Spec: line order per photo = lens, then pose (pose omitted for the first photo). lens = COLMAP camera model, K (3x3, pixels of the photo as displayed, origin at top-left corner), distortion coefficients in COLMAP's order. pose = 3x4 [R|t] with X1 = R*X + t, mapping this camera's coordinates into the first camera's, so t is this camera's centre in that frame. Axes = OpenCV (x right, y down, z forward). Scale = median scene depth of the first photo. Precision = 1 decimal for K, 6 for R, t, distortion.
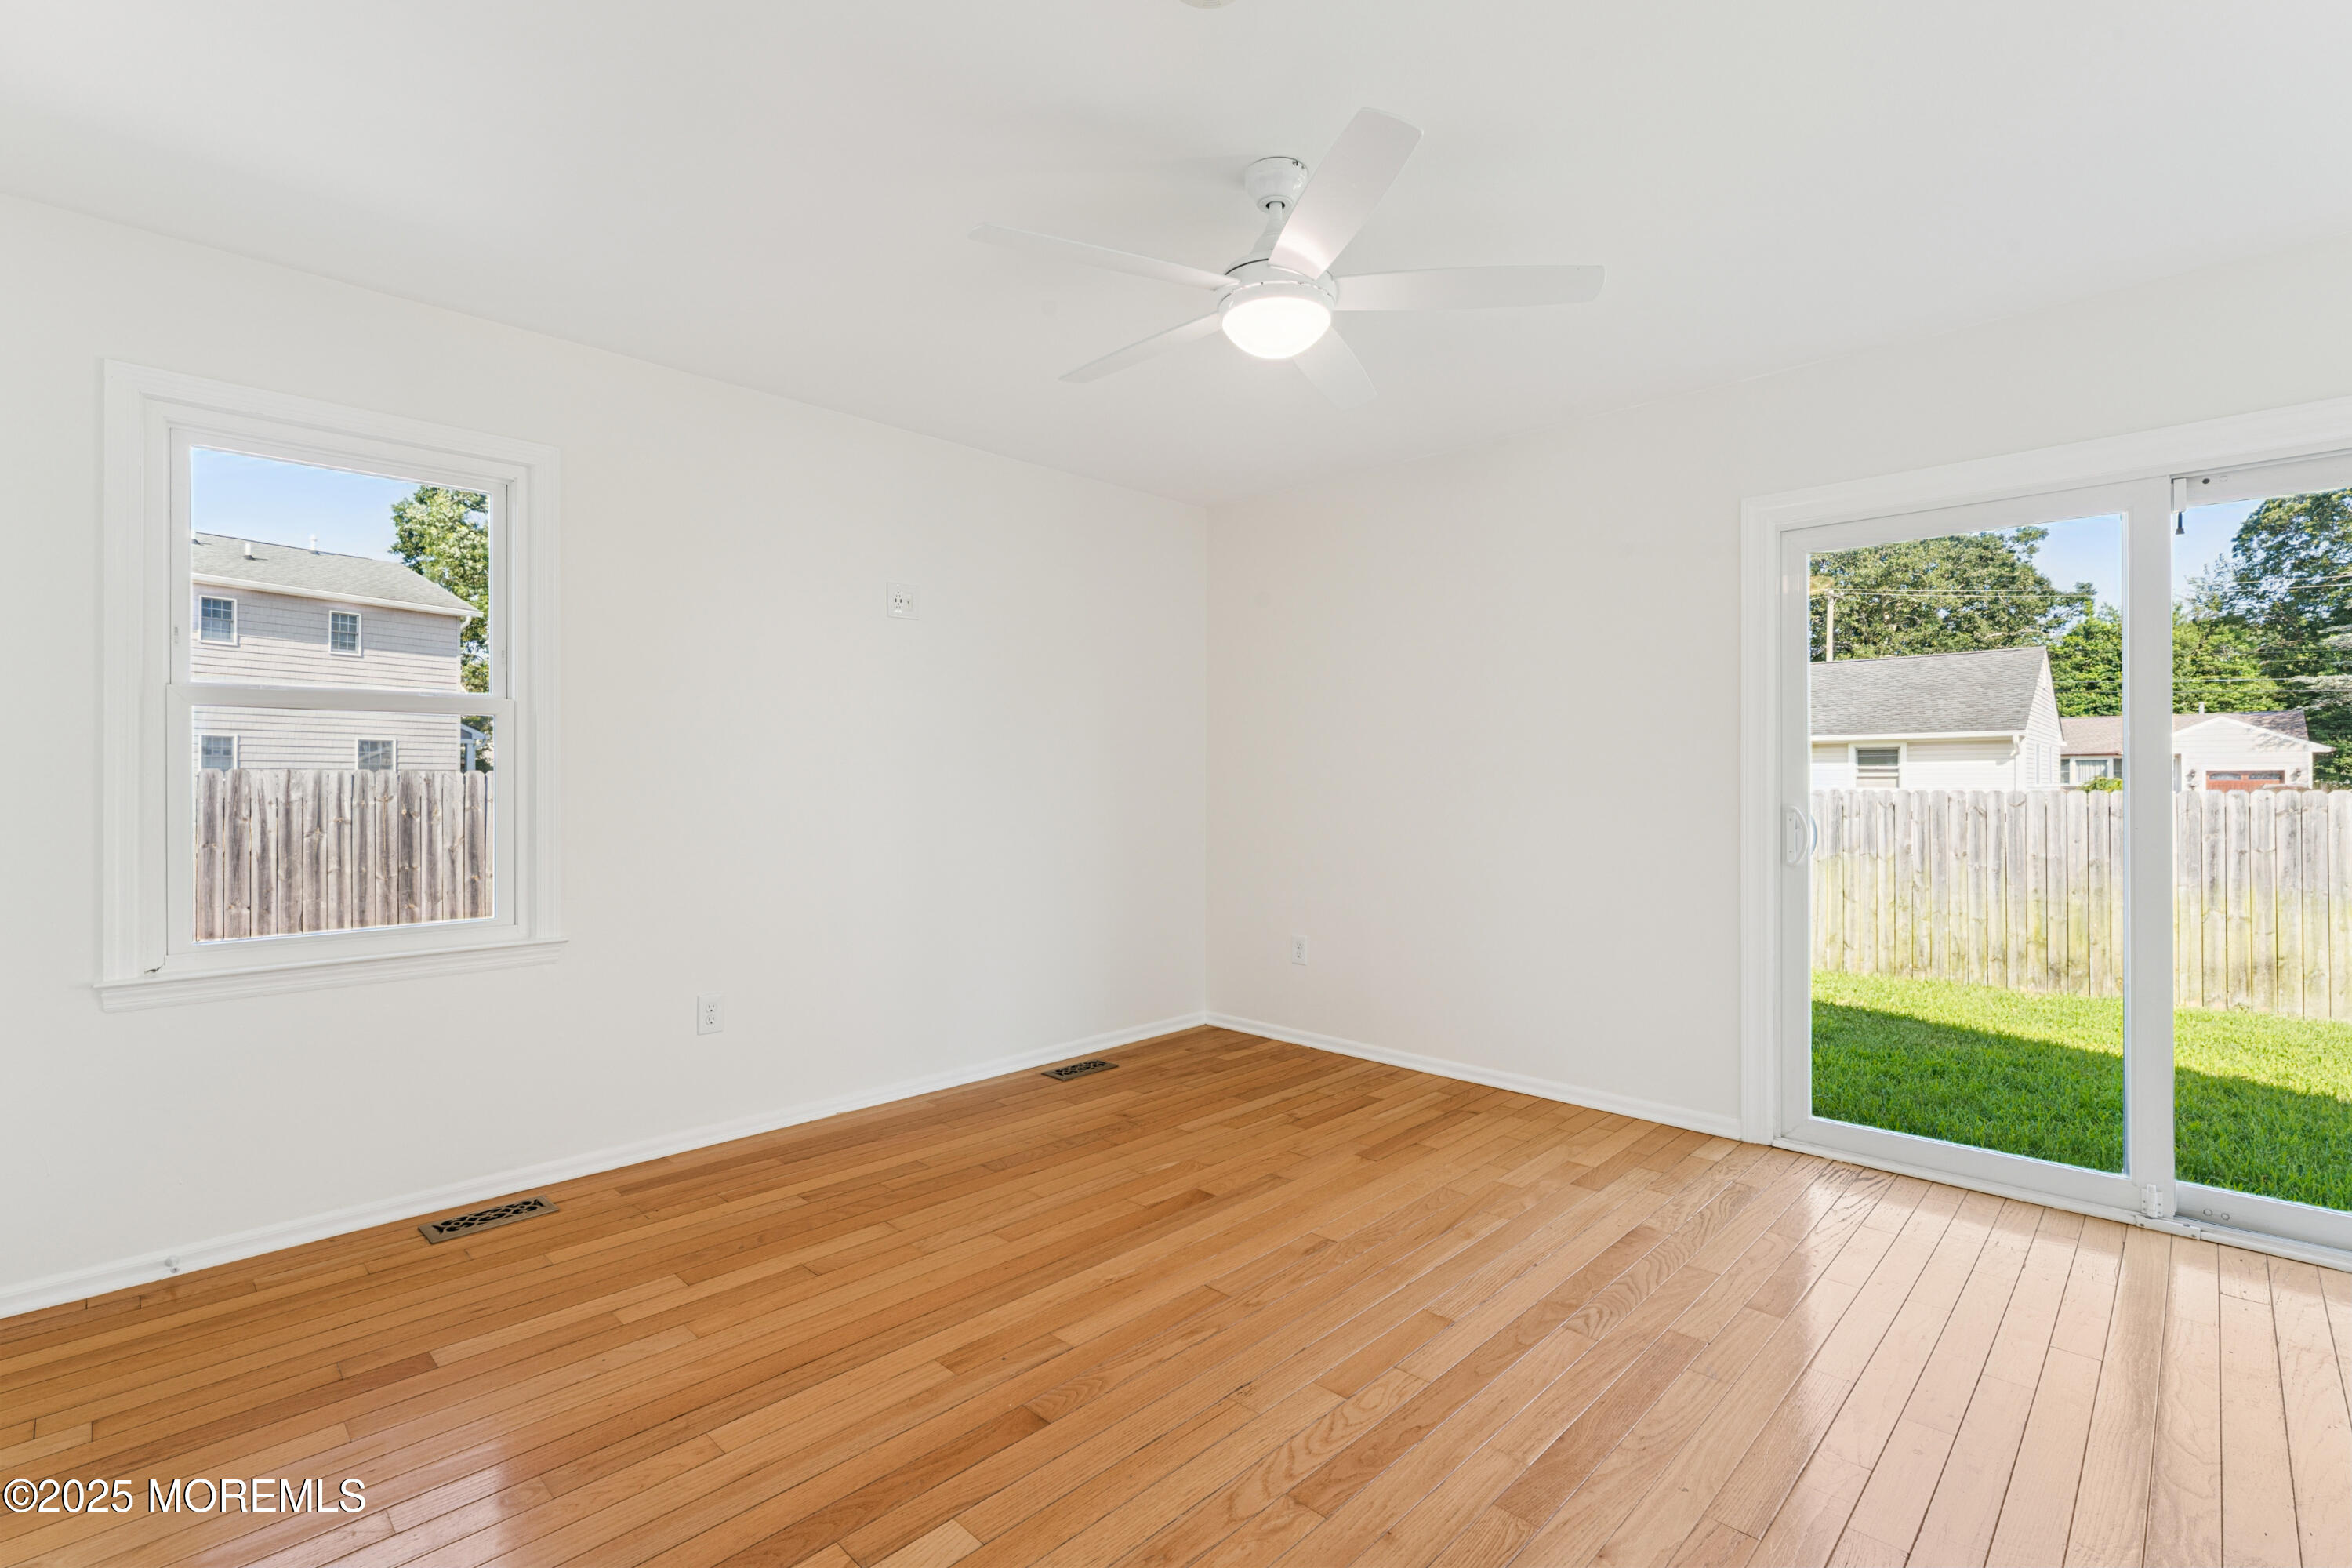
lens RADIAL K [[1078.5, 0, 1165.4], [0, 1078.5, 777.8], [0, 0, 1]] dist [-0.001072, 0.000908]
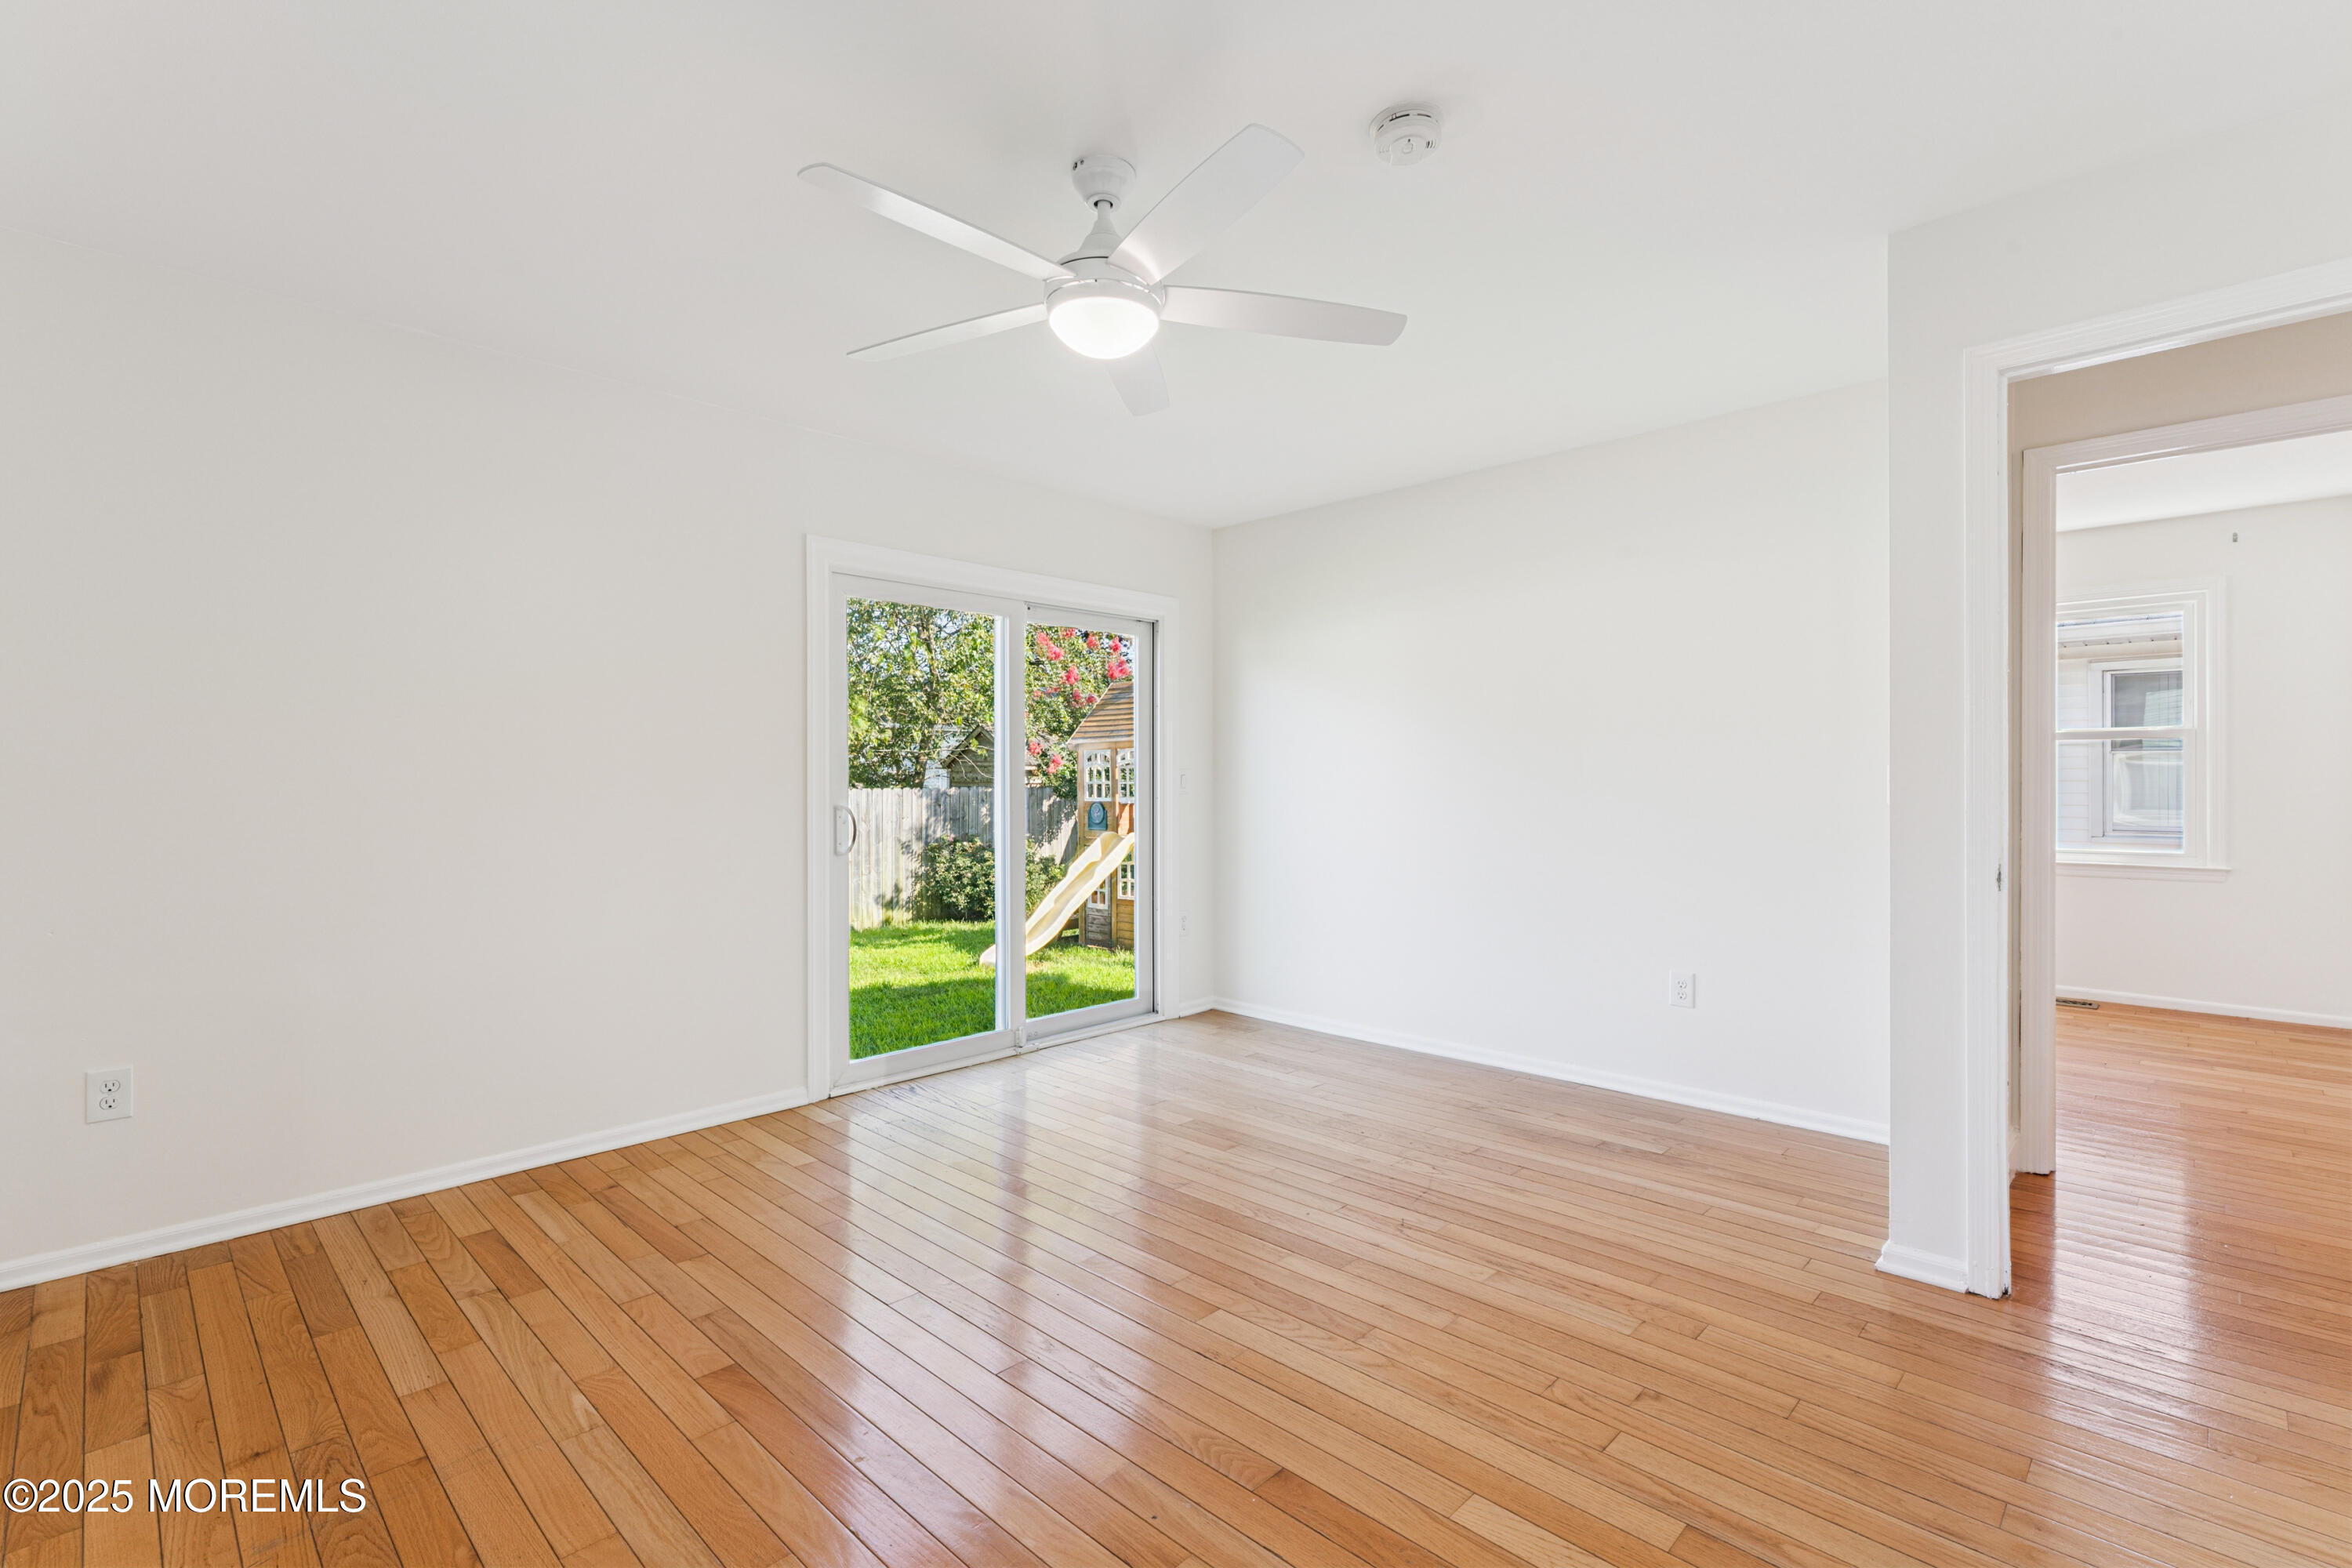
lens RADIAL K [[1078.5, 0, 1165.9], [0, 1078.5, 785.7], [0, 0, 1]] dist [-0.001072, 0.000908]
pose [[-0.010560, -0.002775, 0.999940, -0.589901], [0.005590, 0.999980, 0.002835, 0.002683], [-0.999929, 0.005620, -0.010544, 0.629438]]
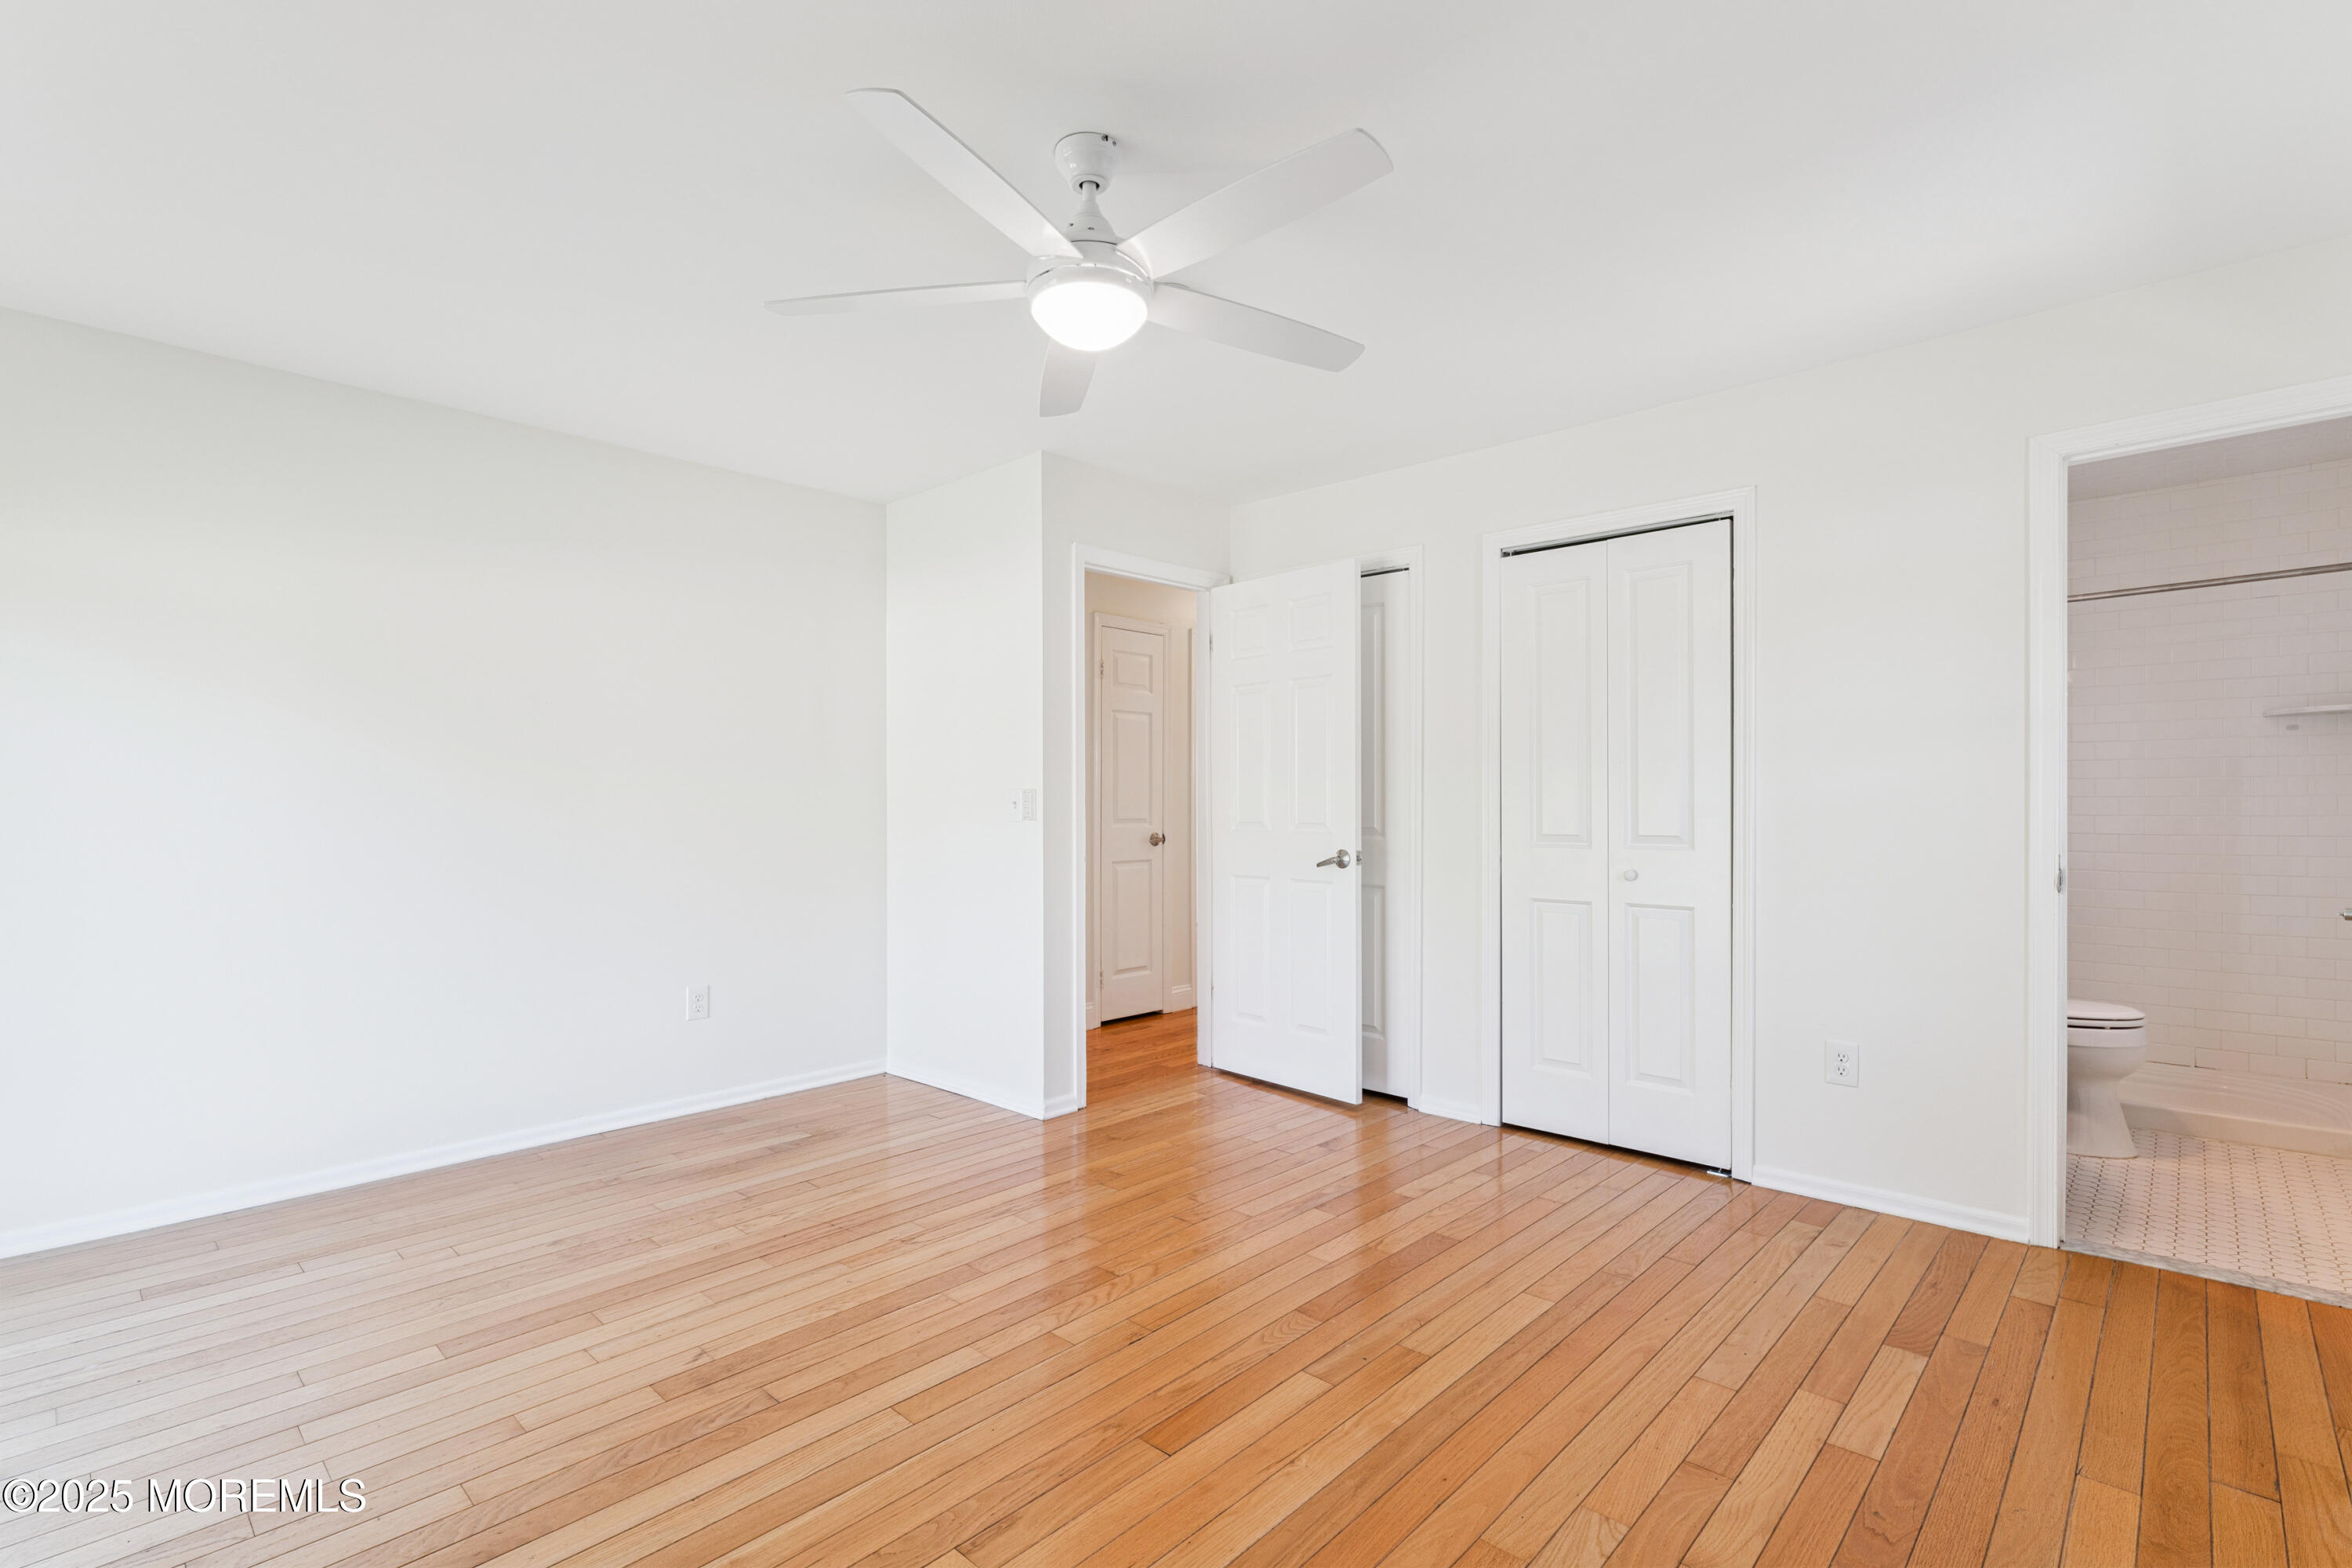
lens RADIAL K [[1078.5, 0, 1190.8], [0, 1078.5, 795.5], [0, 0, 1]] dist [-0.001072, 0.000908]
pose [[-0.998983, 0.004473, -0.044871, 0.039101], [0.004523, 0.999989, -0.001016, -0.002379], [0.044866, -0.001218, -0.998992, 1.284056]]
